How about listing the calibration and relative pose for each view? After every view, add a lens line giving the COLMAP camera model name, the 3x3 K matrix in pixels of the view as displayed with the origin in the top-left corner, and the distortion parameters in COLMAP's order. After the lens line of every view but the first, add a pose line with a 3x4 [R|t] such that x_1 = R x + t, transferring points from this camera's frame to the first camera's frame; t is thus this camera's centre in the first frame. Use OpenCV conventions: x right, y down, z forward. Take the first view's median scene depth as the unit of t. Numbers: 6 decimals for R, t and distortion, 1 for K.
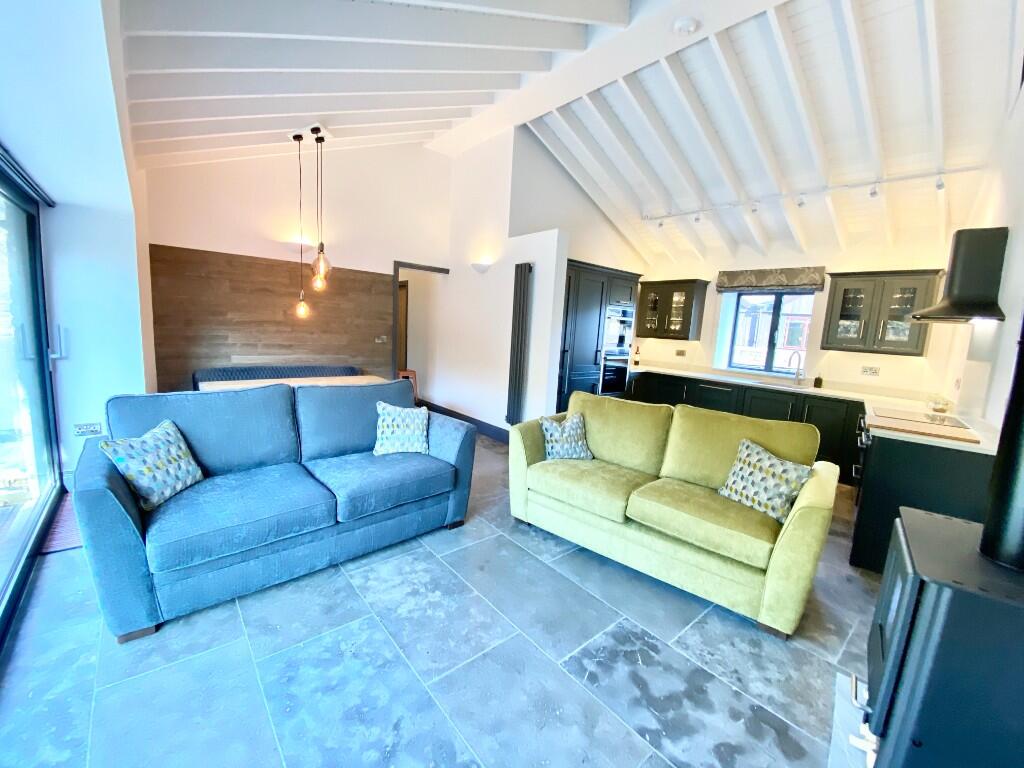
lens RADIAL K [[408.6, 0, 512.0], [0, 408.6, 384.0], [0, 0, 1]] dist [-0.000550, -0.010475]
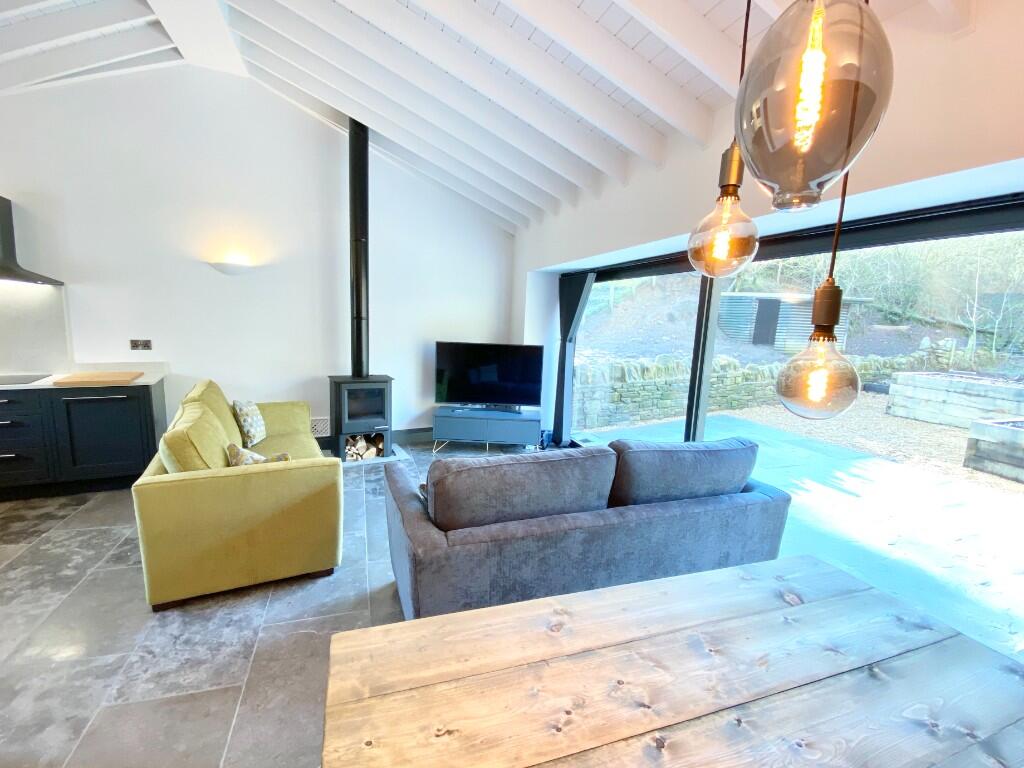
lens RADIAL K [[451.5, 0, 503.5], [0, 451.5, 386.9], [0, 0, 1]] dist [0.029966, -0.027458]
pose [[-0.920187, -0.150000, 0.361601, -0.484419], [-0.035701, 0.951986, 0.304053, -0.253817], [-0.389847, 0.266876, -0.881360, 1.339474]]
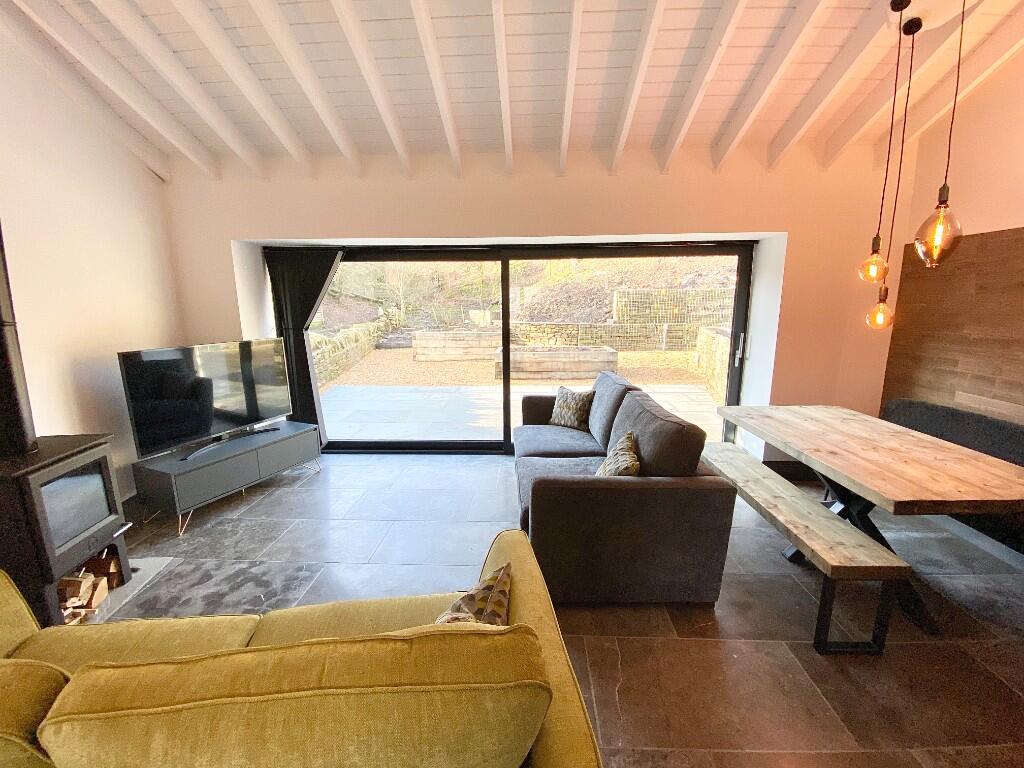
lens RADIAL K [[408.6, 0, 512.0], [0, 408.6, 384.0], [0, 0, 1]] dist [-0.000550, -0.010475]
pose [[-0.677894, 0.085548, -0.730165, 0.328123], [-0.140565, 0.959799, 0.242954, -0.167525], [0.721596, 0.267333, -0.638617, 1.097544]]
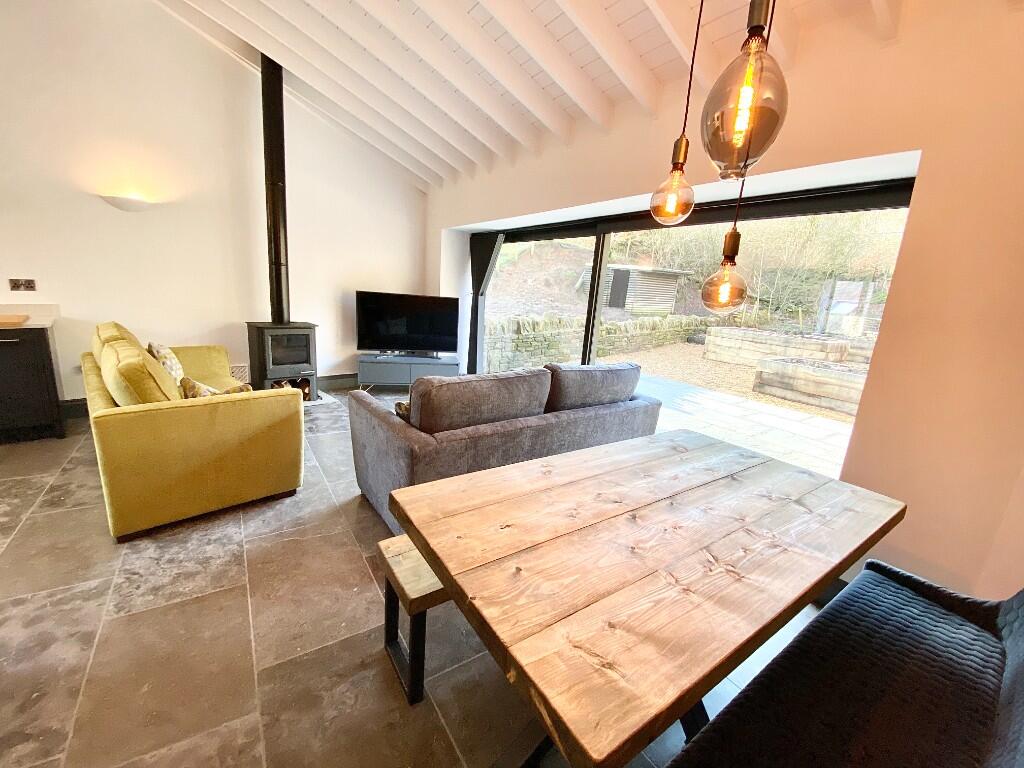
lens RADIAL K [[412.9, 0, 511.2], [0, 412.9, 380.3], [0, 0, 1]] dist [0.038691, -0.032029]
pose [[-0.985756, -0.149151, 0.077711, -0.407335], [-0.111754, 0.926204, 0.360079, -0.228784], [-0.125682, 0.346265, -0.929680, 1.452216]]
